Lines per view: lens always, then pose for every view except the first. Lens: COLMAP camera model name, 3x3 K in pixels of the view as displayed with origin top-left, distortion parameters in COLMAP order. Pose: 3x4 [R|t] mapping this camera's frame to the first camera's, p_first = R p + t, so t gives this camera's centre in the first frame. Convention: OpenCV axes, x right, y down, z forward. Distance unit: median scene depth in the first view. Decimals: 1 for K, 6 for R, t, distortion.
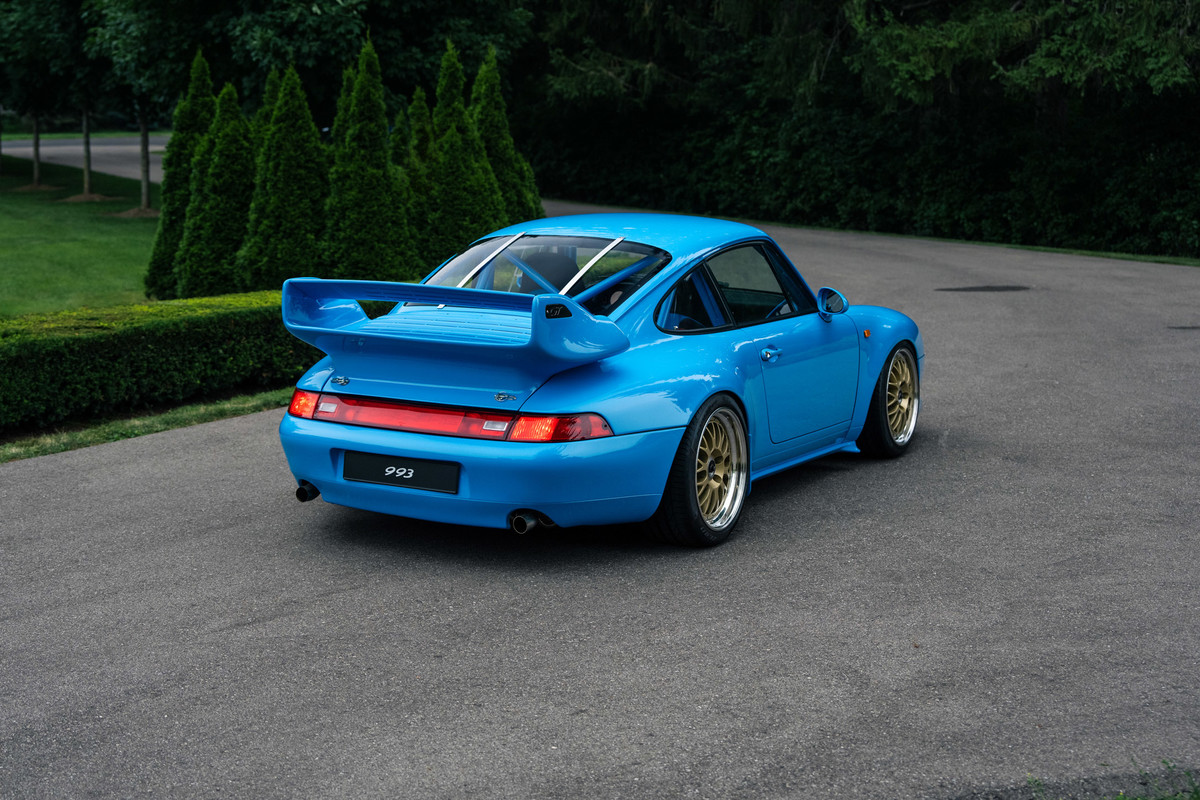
lens RADIAL K [[1685.3, 0, 600.5], [0, 1685.3, 399.9], [0, 0, 1]] dist [0.019898, 0.000000]
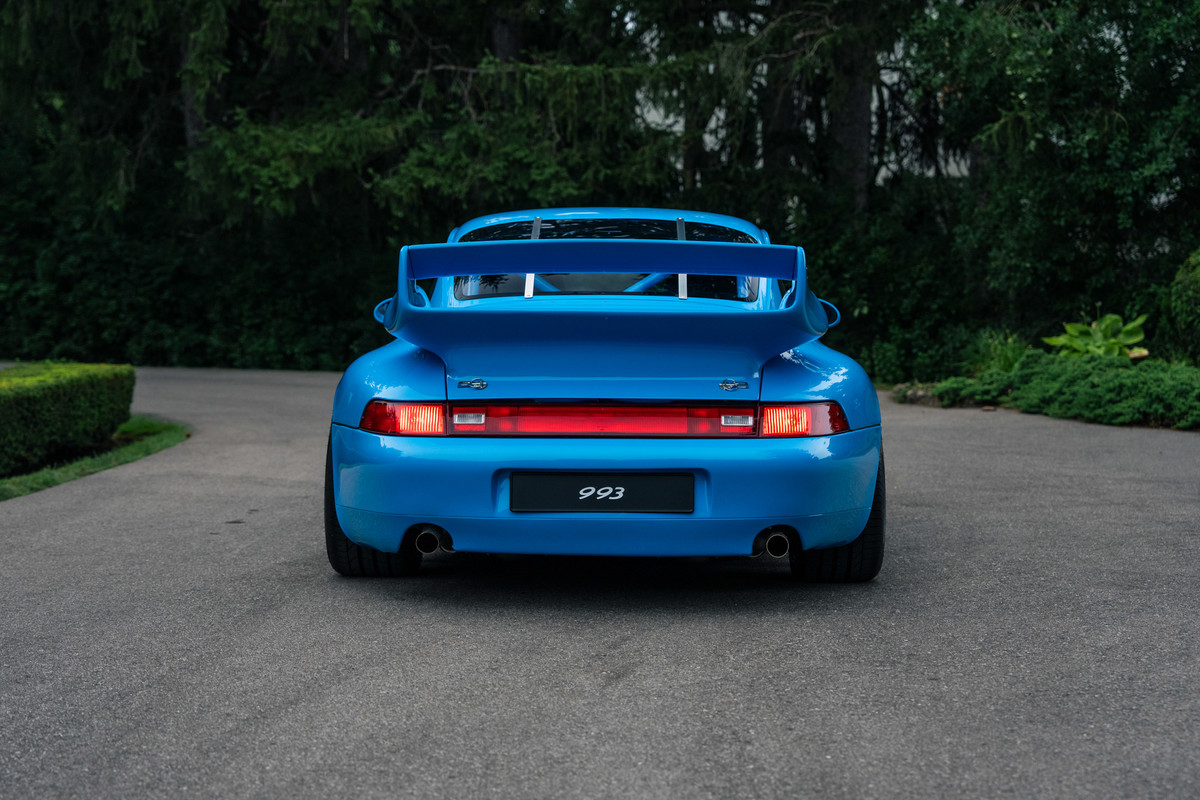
lens RADIAL K [[1900.1, 0, 600.0], [0, 1900.1, 400.5], [0, 0, 1]] dist [0.116807, 0.000000]
pose [[0.867768, -0.027221, 0.496224, -0.161546], [0.083384, 0.992319, -0.091382, 0.023757], [-0.489925, 0.120675, 0.863372, 0.079110]]
